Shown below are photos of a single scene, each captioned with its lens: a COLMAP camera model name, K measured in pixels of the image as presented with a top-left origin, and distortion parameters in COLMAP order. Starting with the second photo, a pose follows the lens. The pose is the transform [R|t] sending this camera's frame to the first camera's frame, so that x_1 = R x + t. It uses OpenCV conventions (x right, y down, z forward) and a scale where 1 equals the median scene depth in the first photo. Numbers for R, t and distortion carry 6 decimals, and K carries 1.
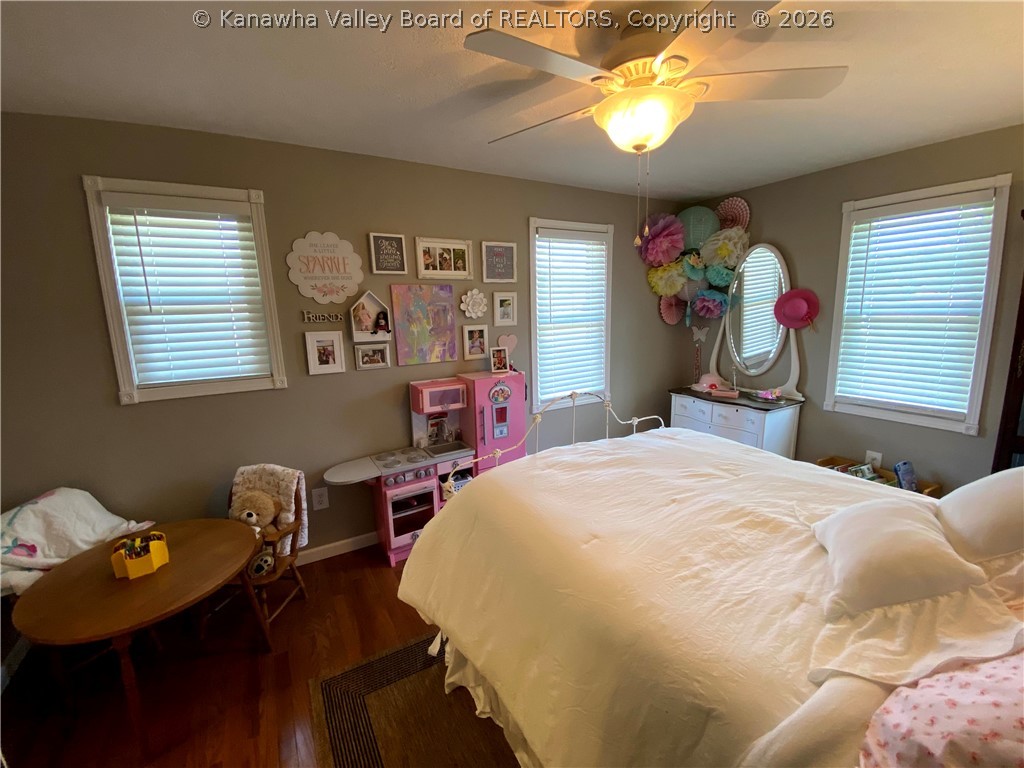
lens RADIAL K [[423.6, 0, 512.0], [0, 423.6, 384.0], [0, 0, 1]] dist [0.056152, -0.034066]
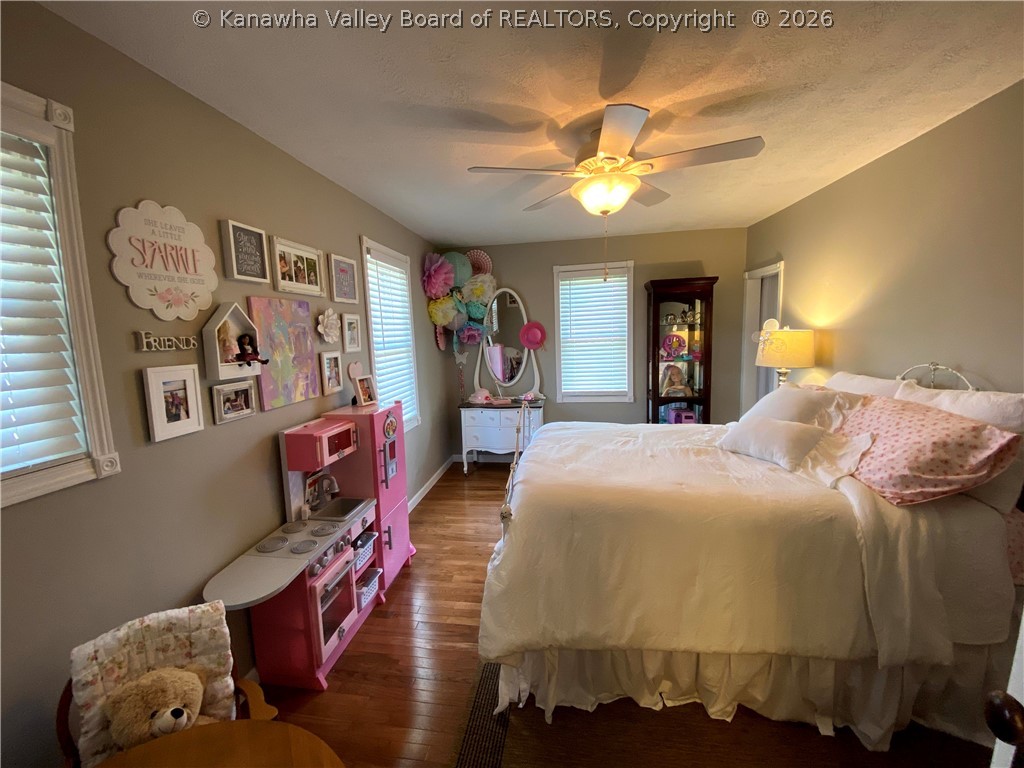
lens RADIAL K [[422.5, 0, 512.0], [0, 422.5, 384.0], [0, 0, 1]] dist [-0.000206, -0.006622]
pose [[0.617358, -0.090256, 0.781488, -0.556265], [0.155370, 0.987818, -0.008653, -0.017566], [-0.771187, 0.126762, 0.623860, 0.248595]]
